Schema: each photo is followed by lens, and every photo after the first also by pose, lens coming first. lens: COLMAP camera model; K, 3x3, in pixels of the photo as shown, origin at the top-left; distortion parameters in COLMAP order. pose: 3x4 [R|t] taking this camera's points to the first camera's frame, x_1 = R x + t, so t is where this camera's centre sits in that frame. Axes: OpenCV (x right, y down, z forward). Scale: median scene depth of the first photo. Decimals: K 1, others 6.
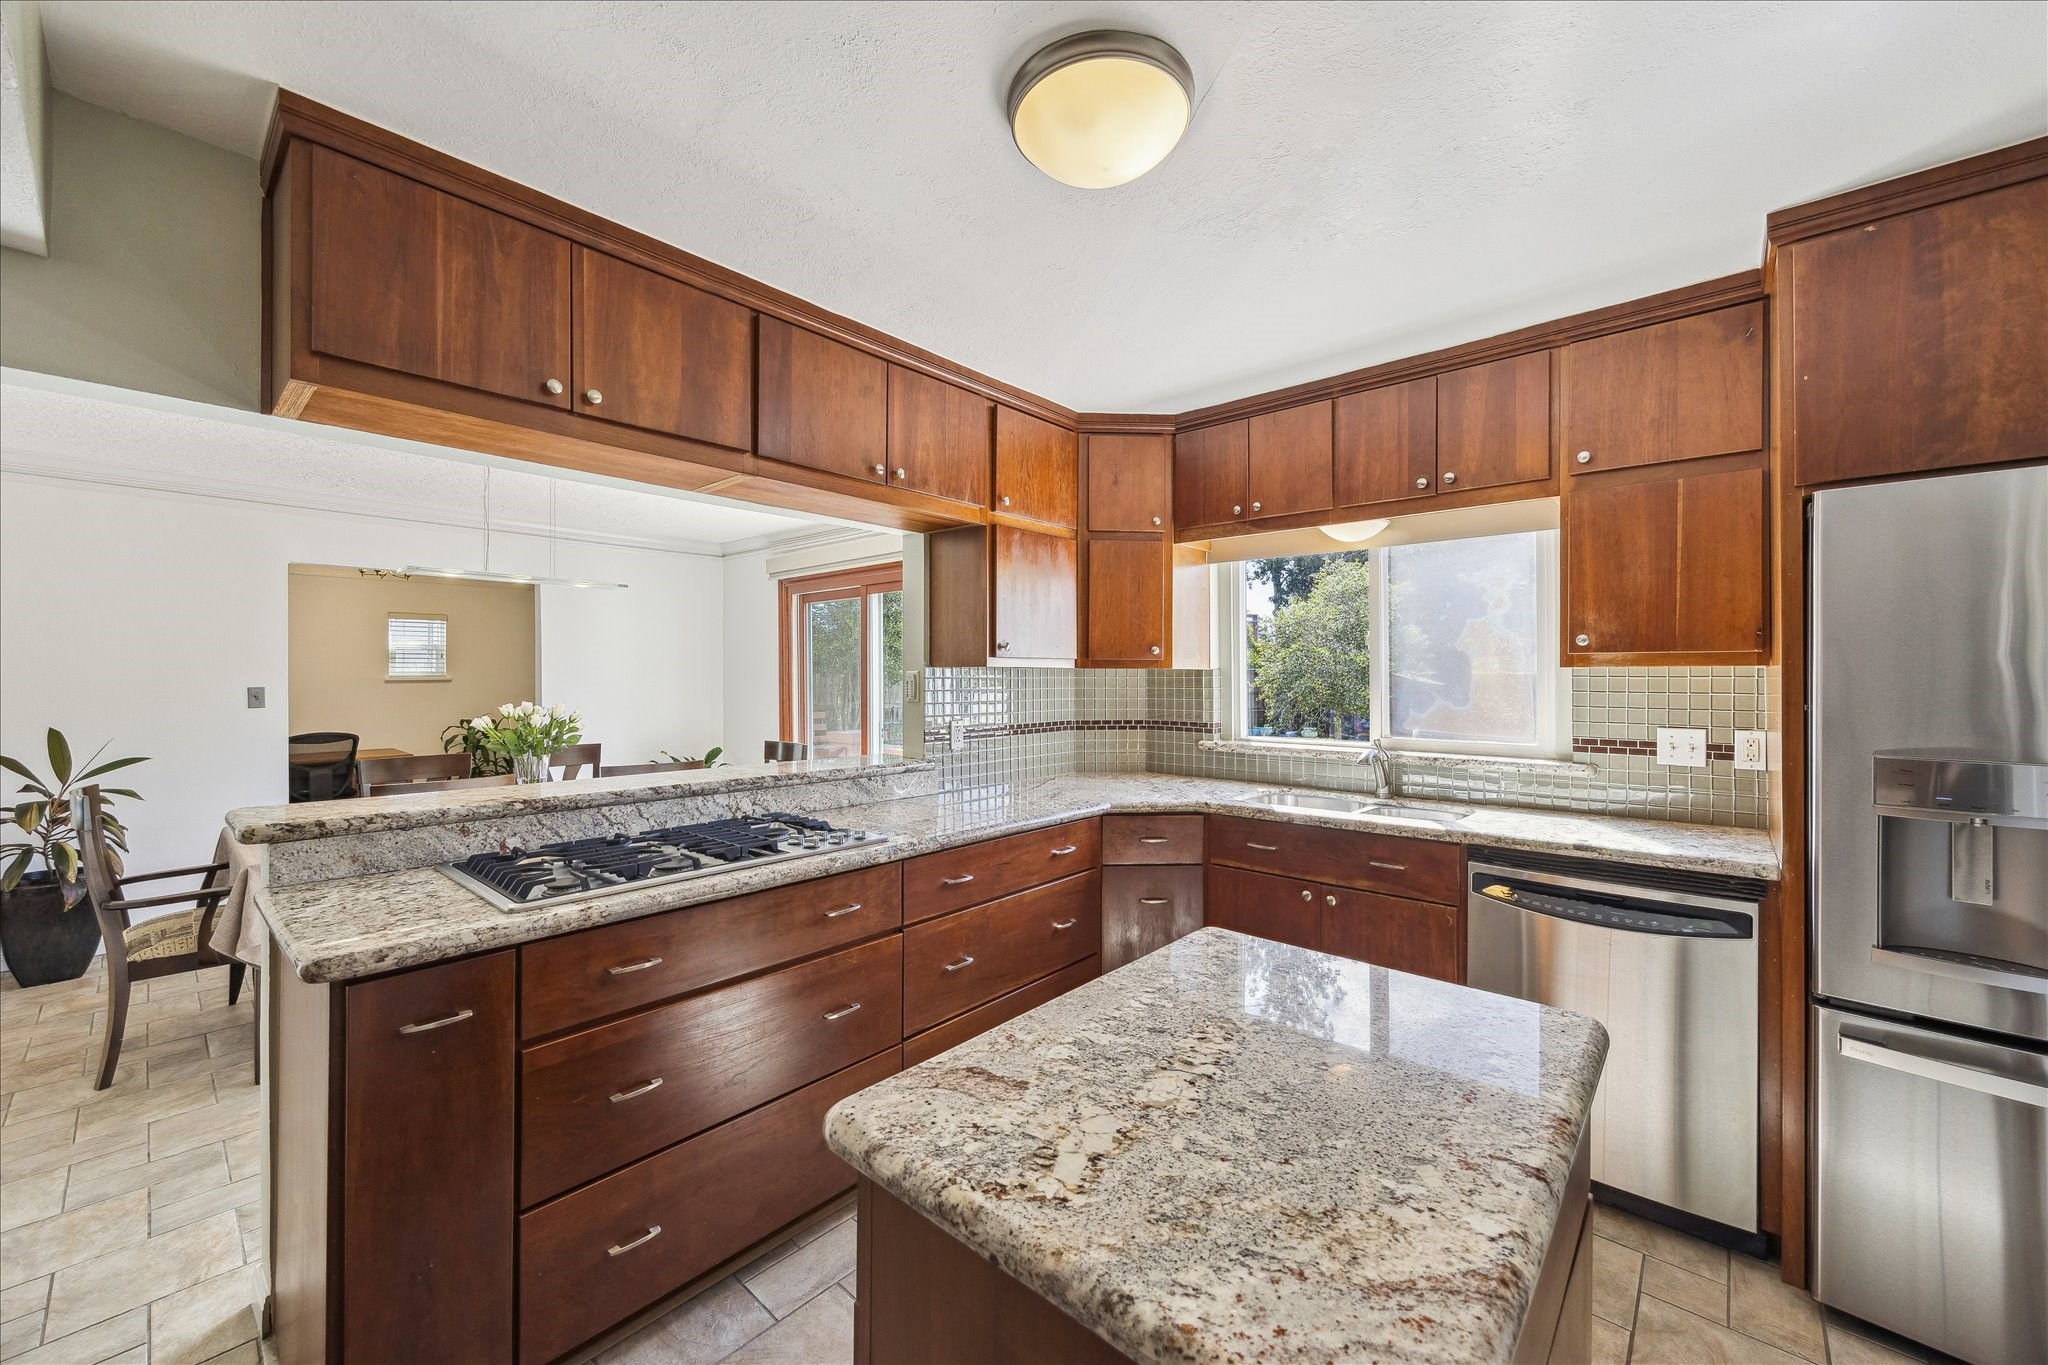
lens RADIAL K [[790.0, 0, 1013.3], [0, 790.0, 674.9], [0, 0, 1]] dist [-0.001073, 0.000010]
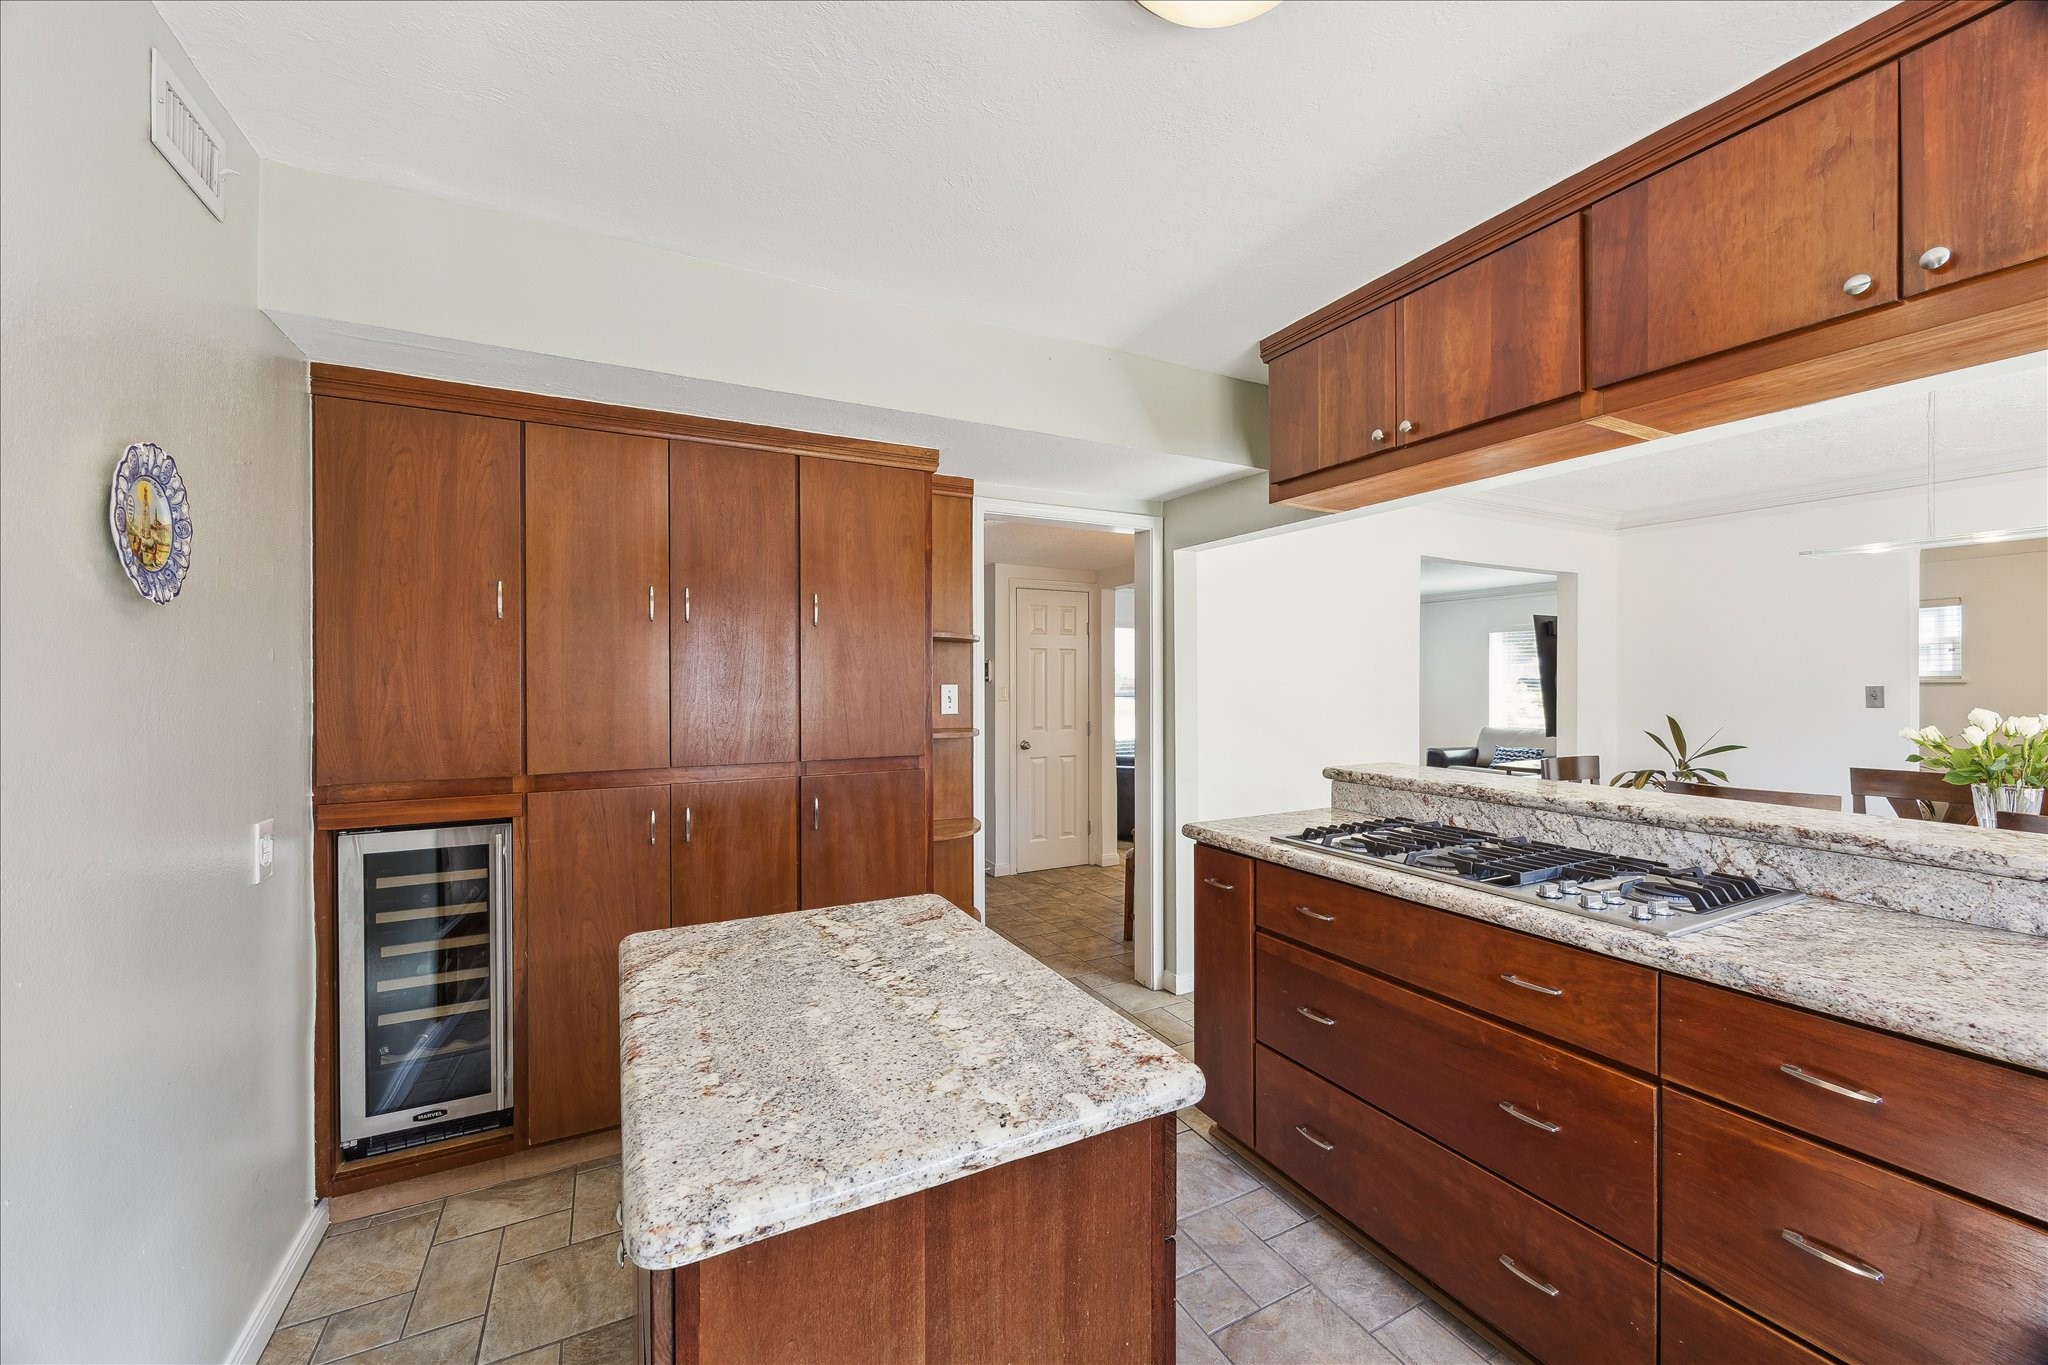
lens RADIAL K [[790.0, 0, 1013.3], [0, 790.0, 674.9], [0, 0, 1]] dist [-0.001073, 0.000010]
pose [[-0.363033, -0.005321, -0.931761, 0.630914], [0.005618, 0.999953, -0.007899, 0.006650], [0.931759, -0.008102, -0.362986, 0.778344]]
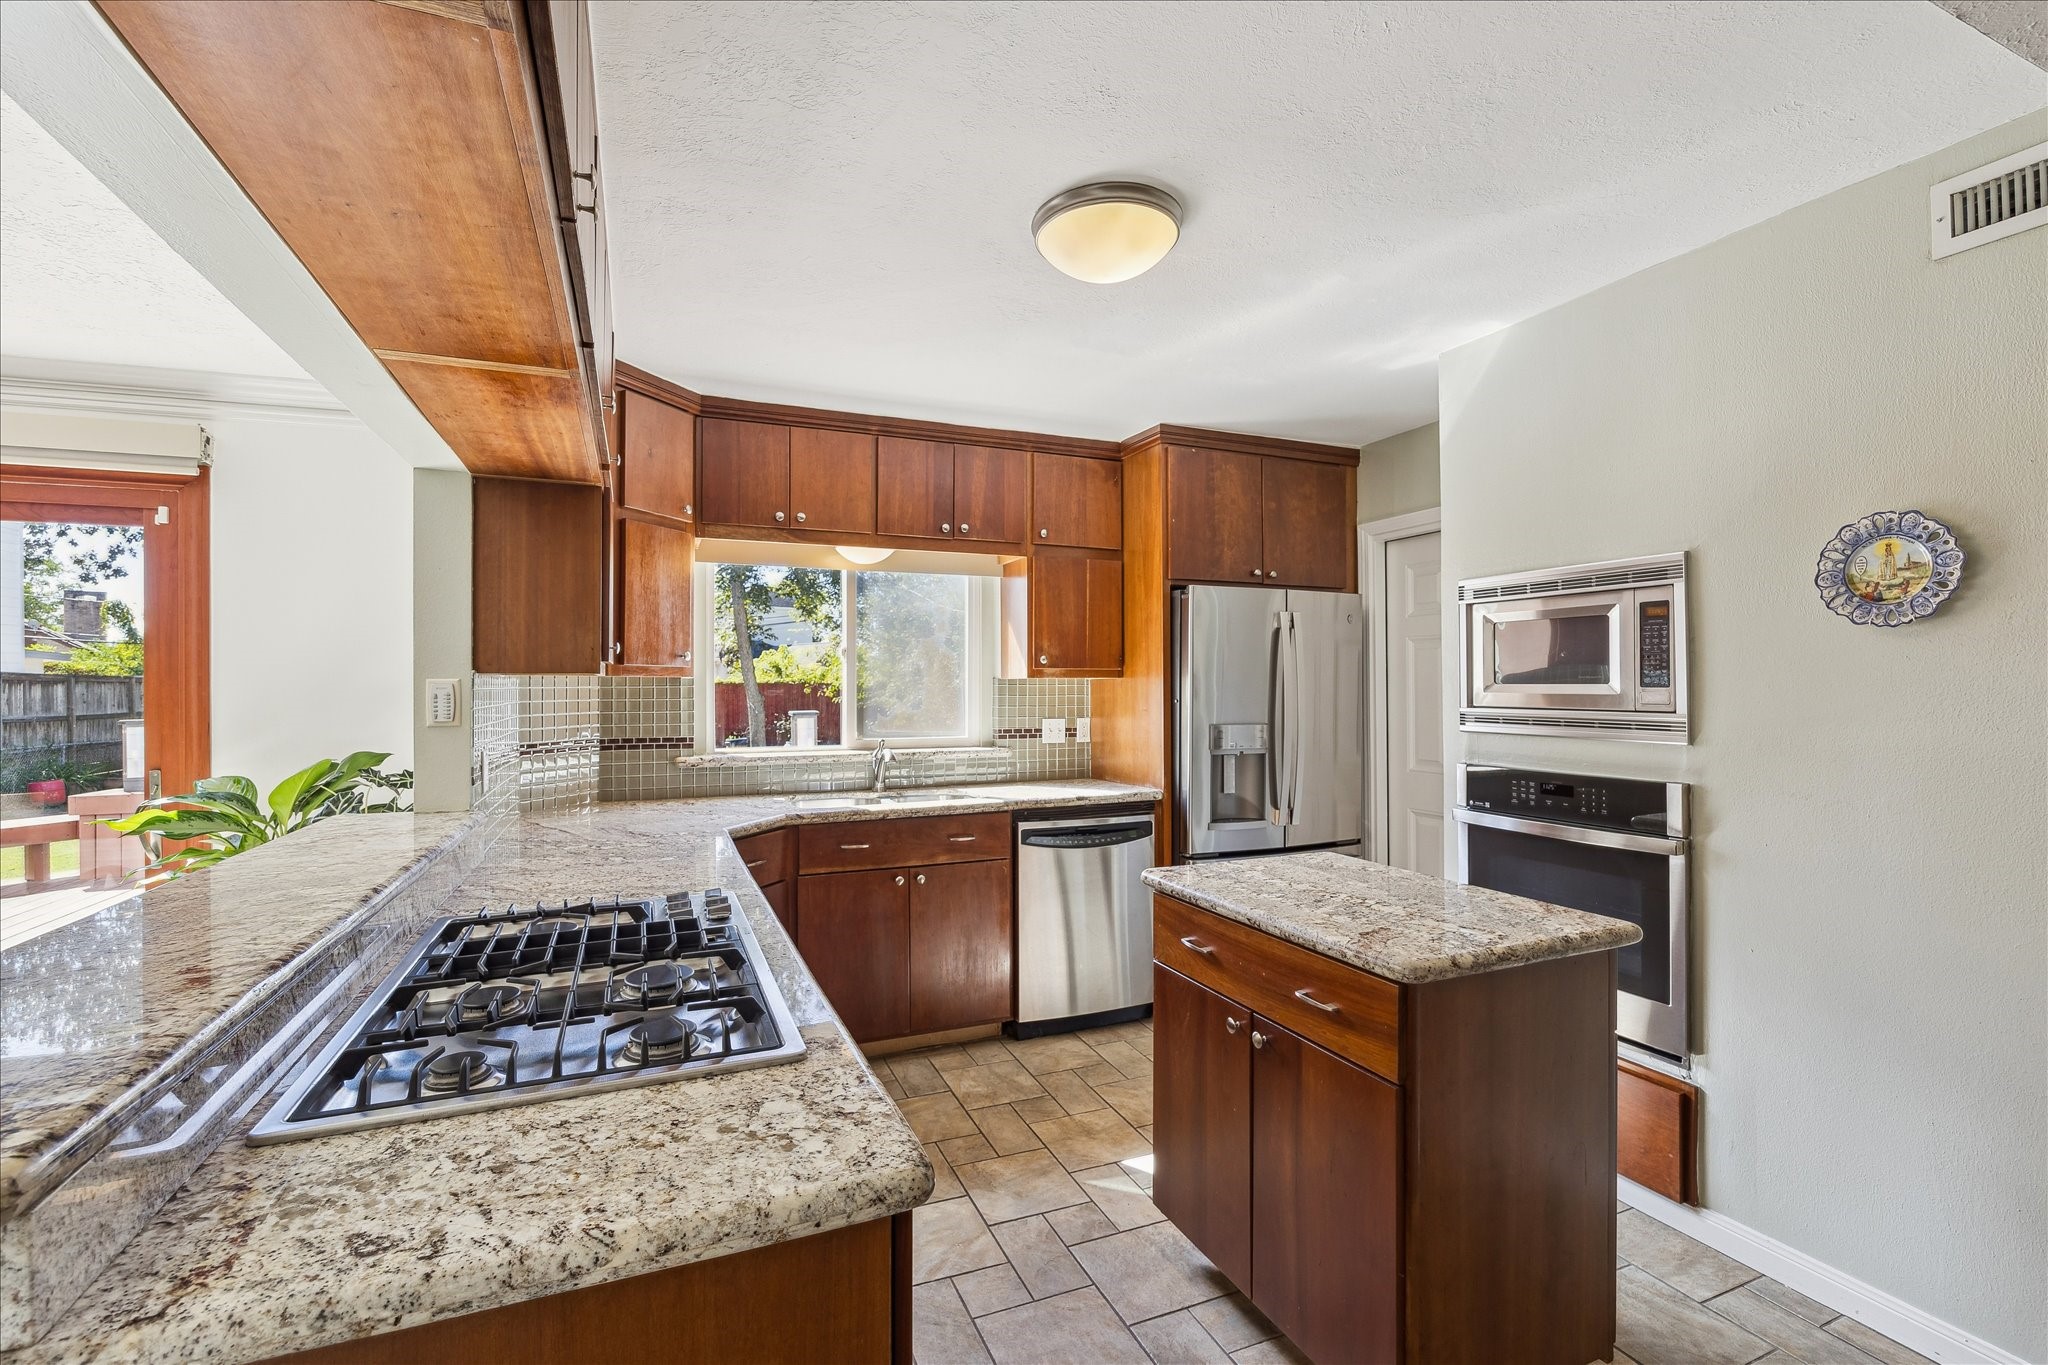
lens RADIAL K [[890.1, 0, 1023.7], [0, 890.1, 673.5], [0, 0, 1]] dist [0.001703, 0.000340]
pose [[0.432970, 0.008132, 0.901372, -0.881756], [0.000424, 0.999957, -0.009225, -0.003647], [-0.901408, 0.004377, 0.432948, 0.374684]]
